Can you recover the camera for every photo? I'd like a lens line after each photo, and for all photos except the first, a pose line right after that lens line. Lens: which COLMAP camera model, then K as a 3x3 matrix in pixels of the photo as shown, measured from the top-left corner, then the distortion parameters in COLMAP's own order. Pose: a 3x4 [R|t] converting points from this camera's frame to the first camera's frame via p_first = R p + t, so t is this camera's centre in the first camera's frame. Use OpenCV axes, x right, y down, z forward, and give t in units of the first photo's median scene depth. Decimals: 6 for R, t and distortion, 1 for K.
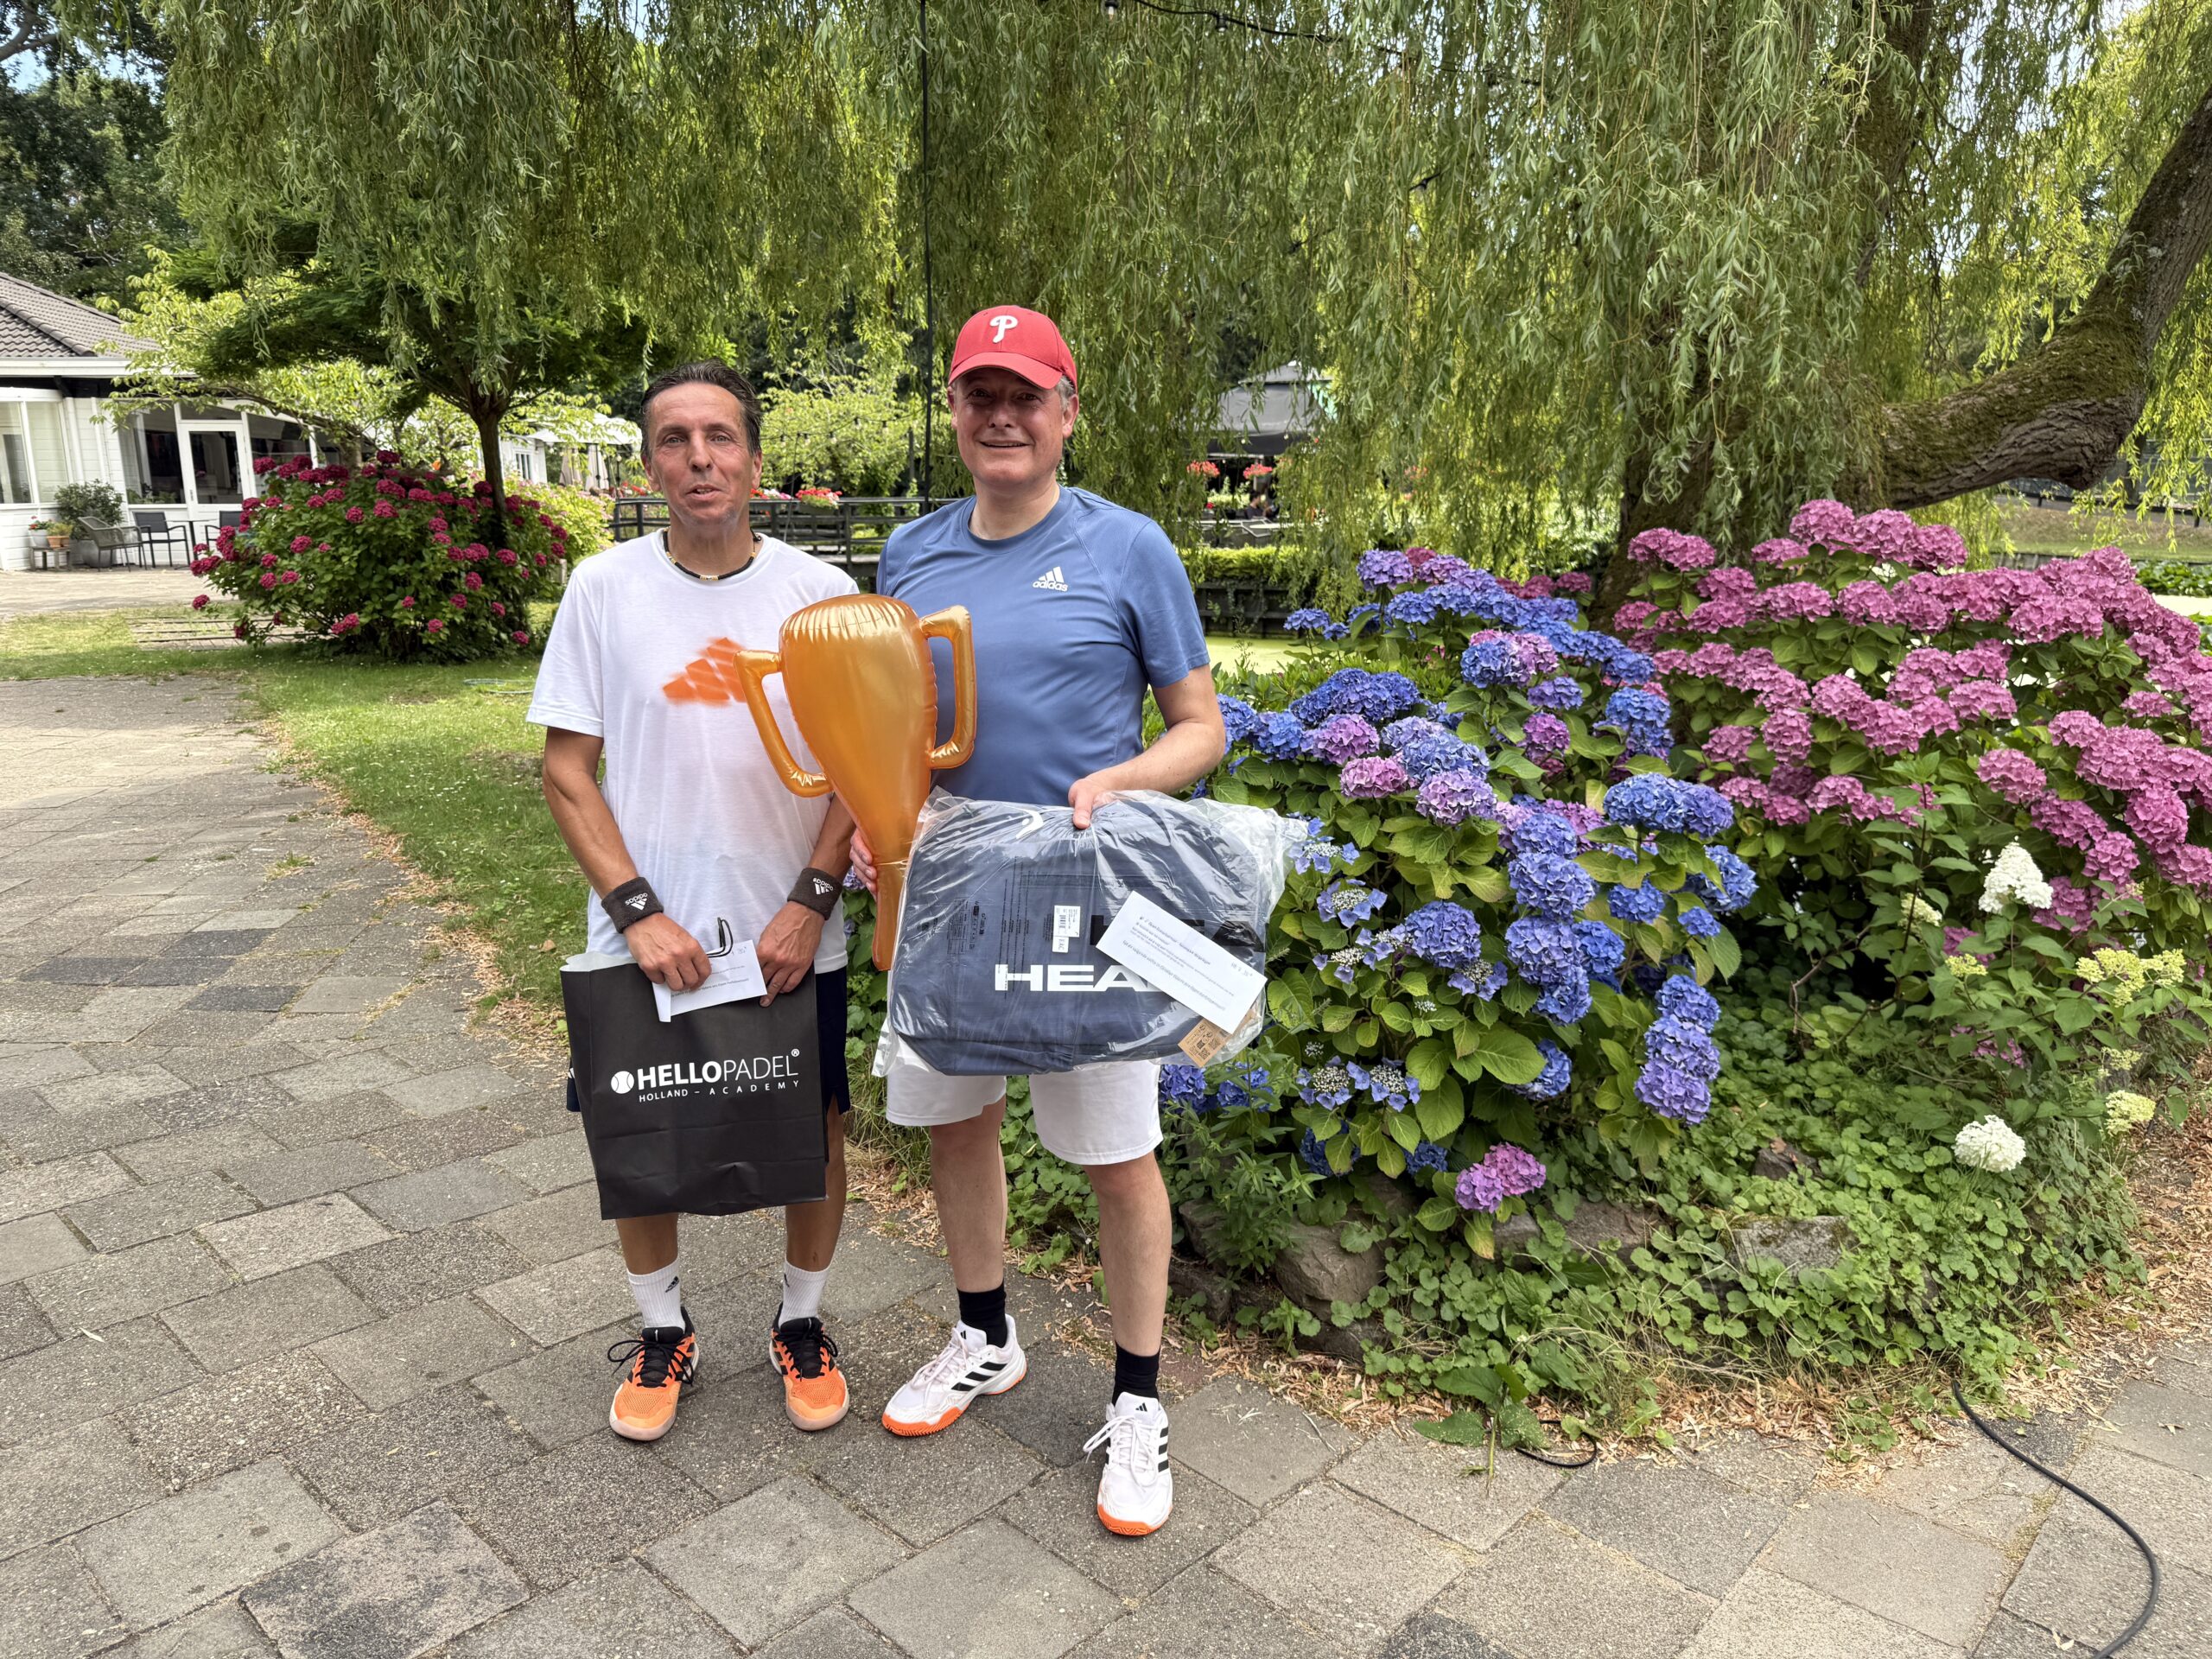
lens RADIAL K [[1579.1, 0, 1112.4], [0, 1579.1, 846.8], [0, 0, 1]] dist [0.006715, -0.018603]
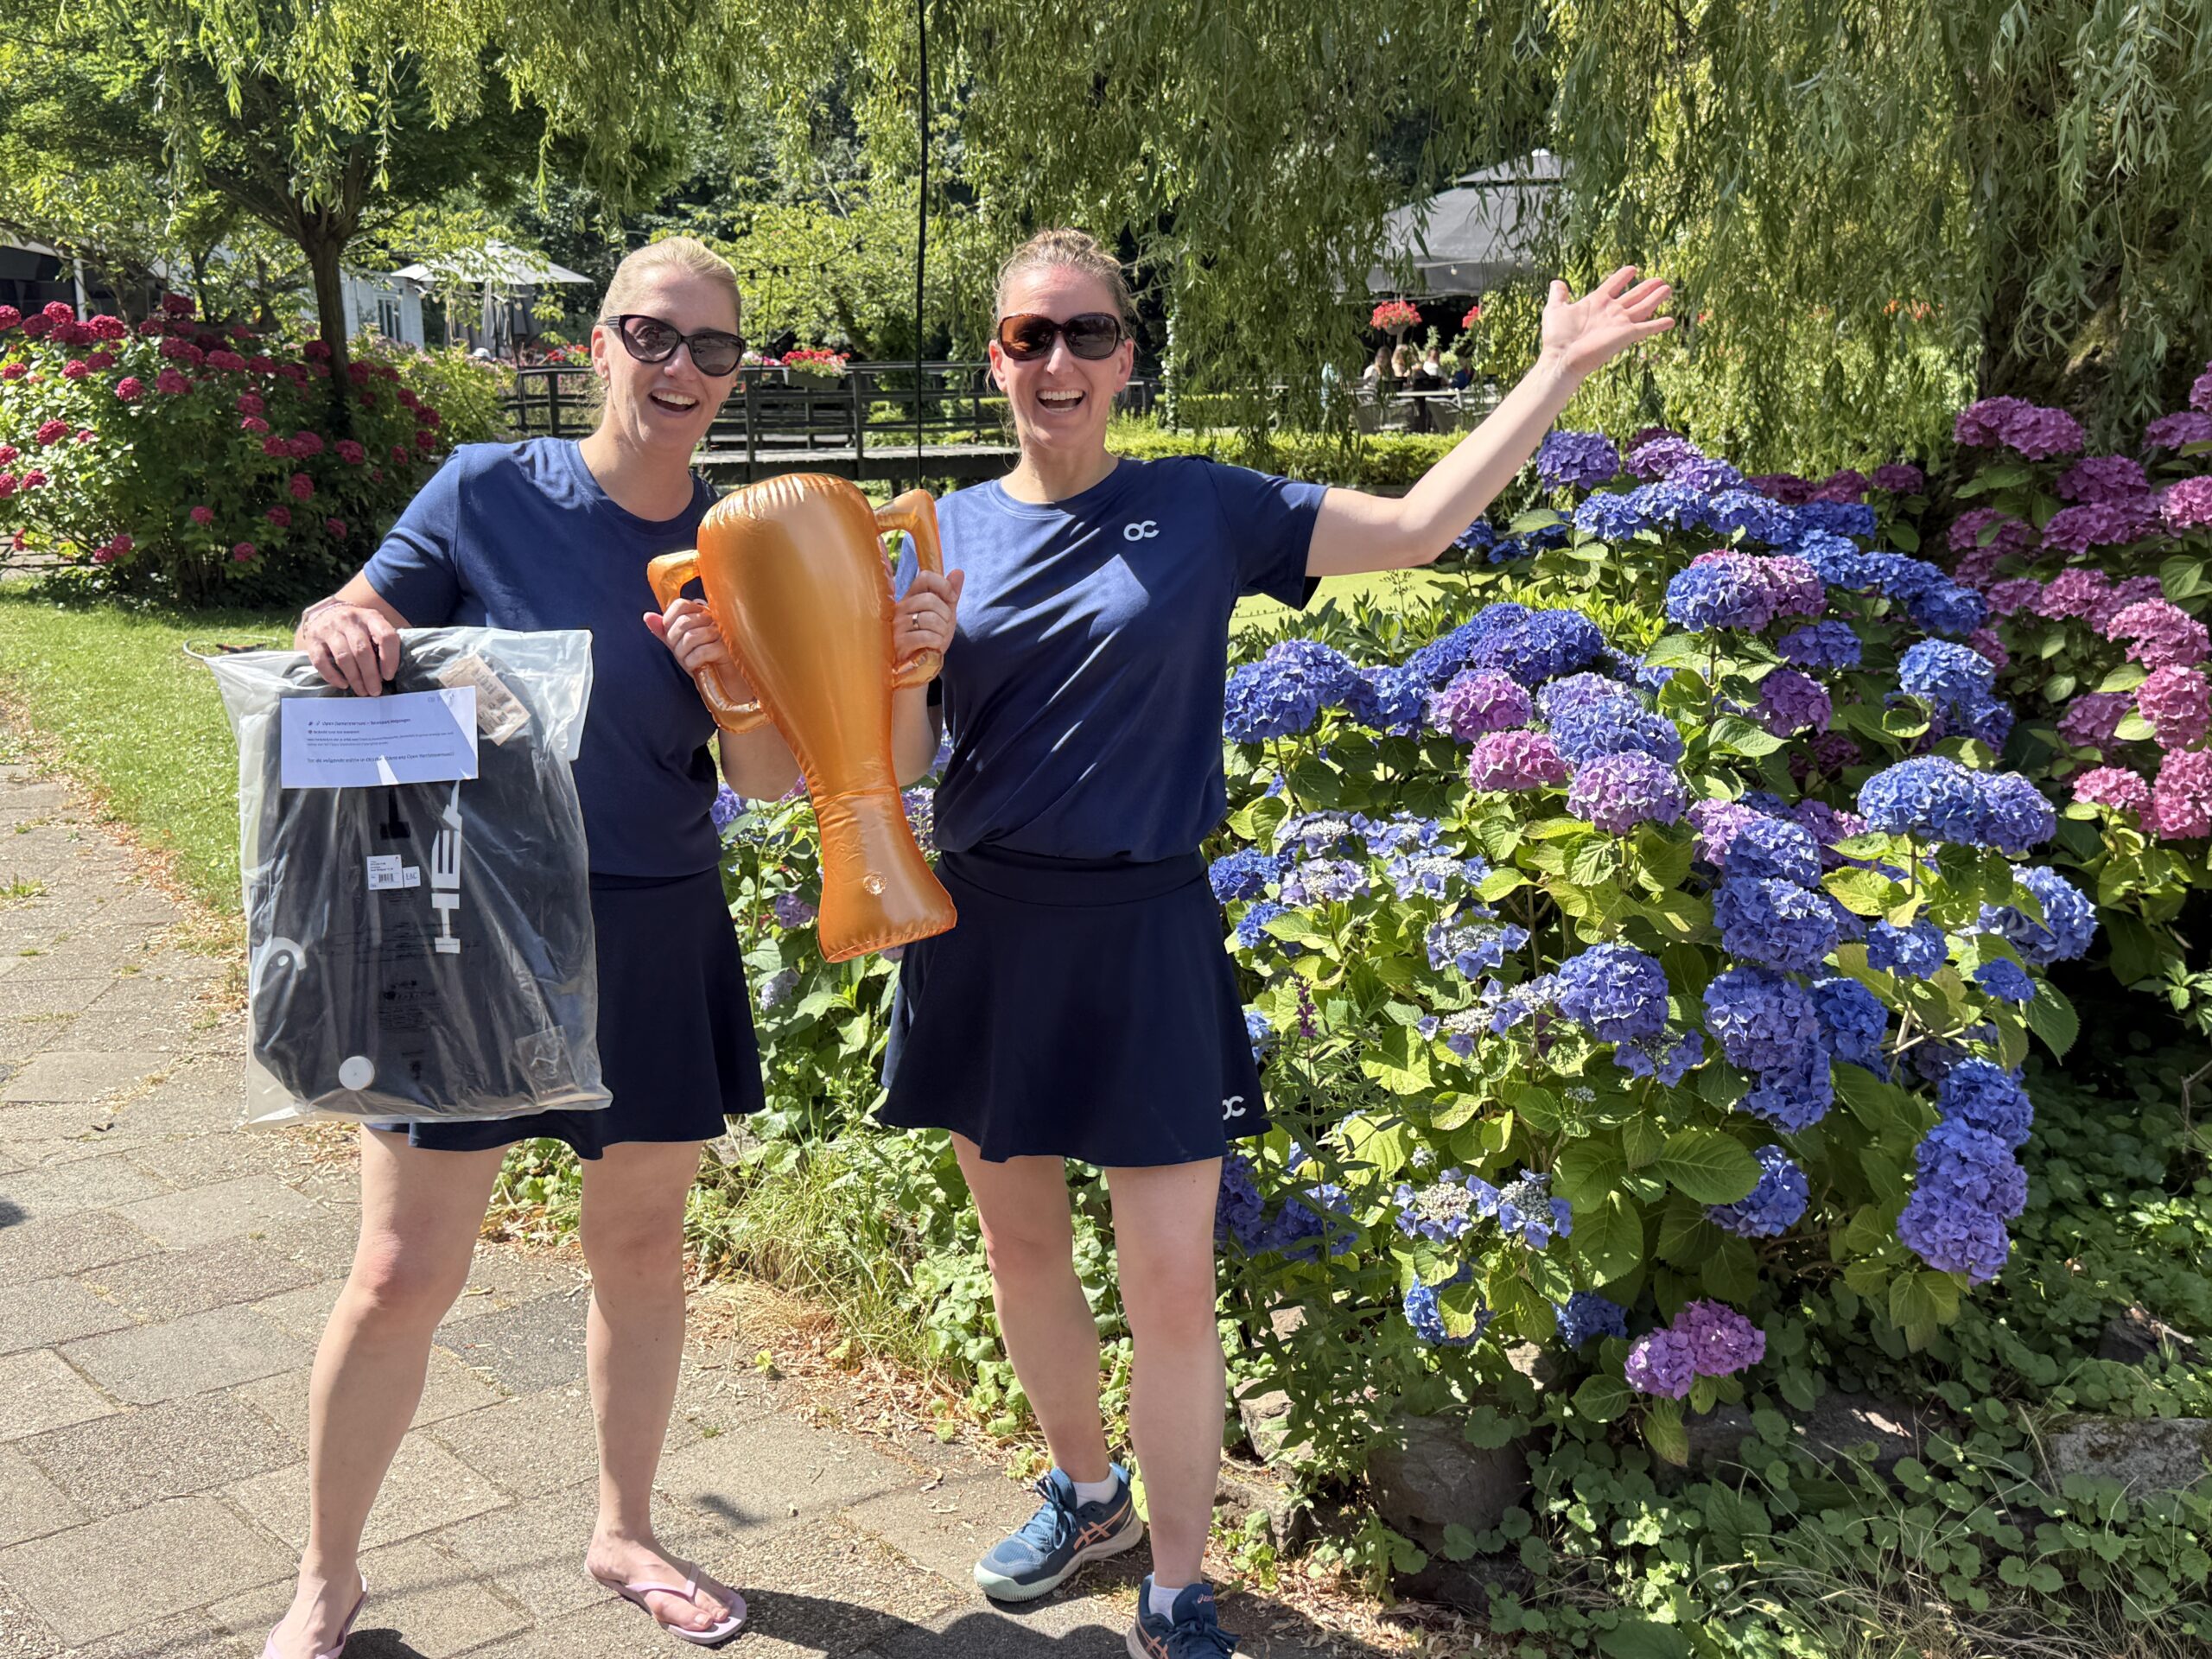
lens RADIAL K [[2403.1, 0, 1128.7], [0, 2403.1, 859.6], [0, 0, 1]] dist [0.023108, 0.000000]
pose [[0.998218, 0.006861, -0.059283, 0.050066], [-0.007652, 0.999885, -0.013131, 0.011379], [0.059186, 0.013561, 0.998155, -0.043518]]
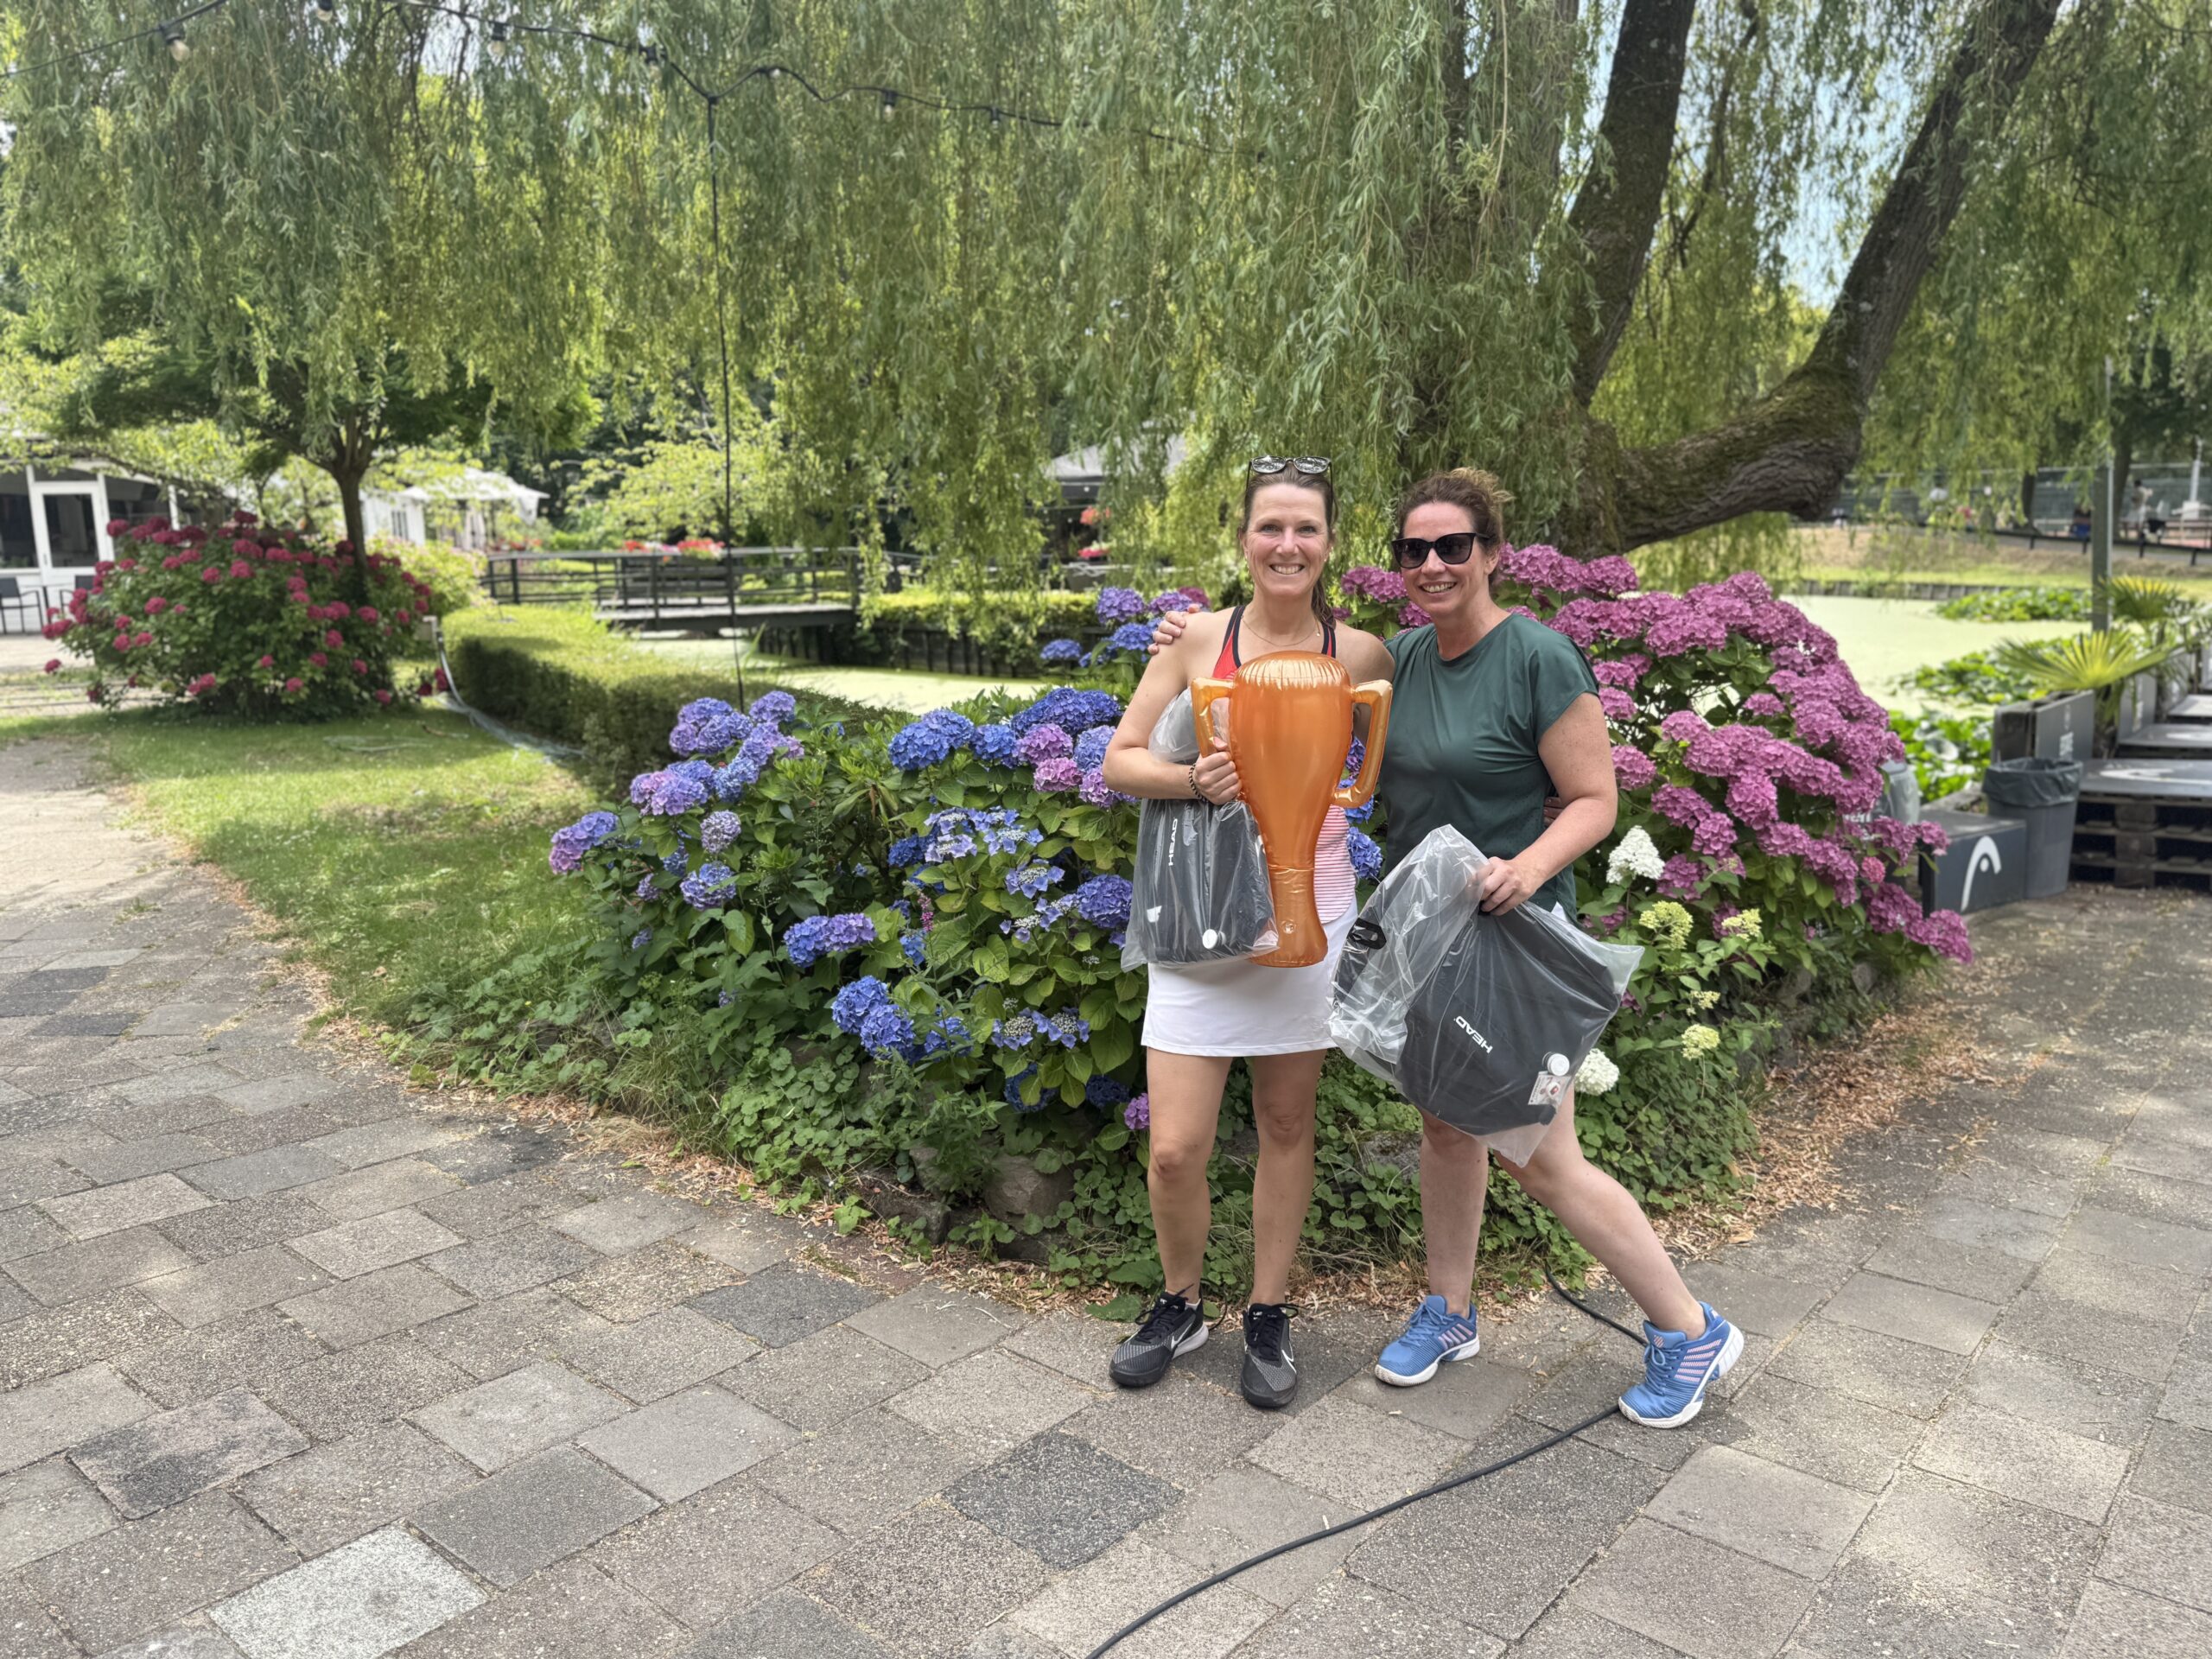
lens RADIAL K [[1646.7, 0, 1115.7], [0, 1646.7, 840.1], [0, 0, 1]] dist [0.014283, -0.028283]
pose [[0.998540, -0.026454, 0.047104, 0.128049], [0.028296, 0.998843, -0.038889, 0.045853], [-0.046021, 0.040165, 0.998133, -0.200198]]
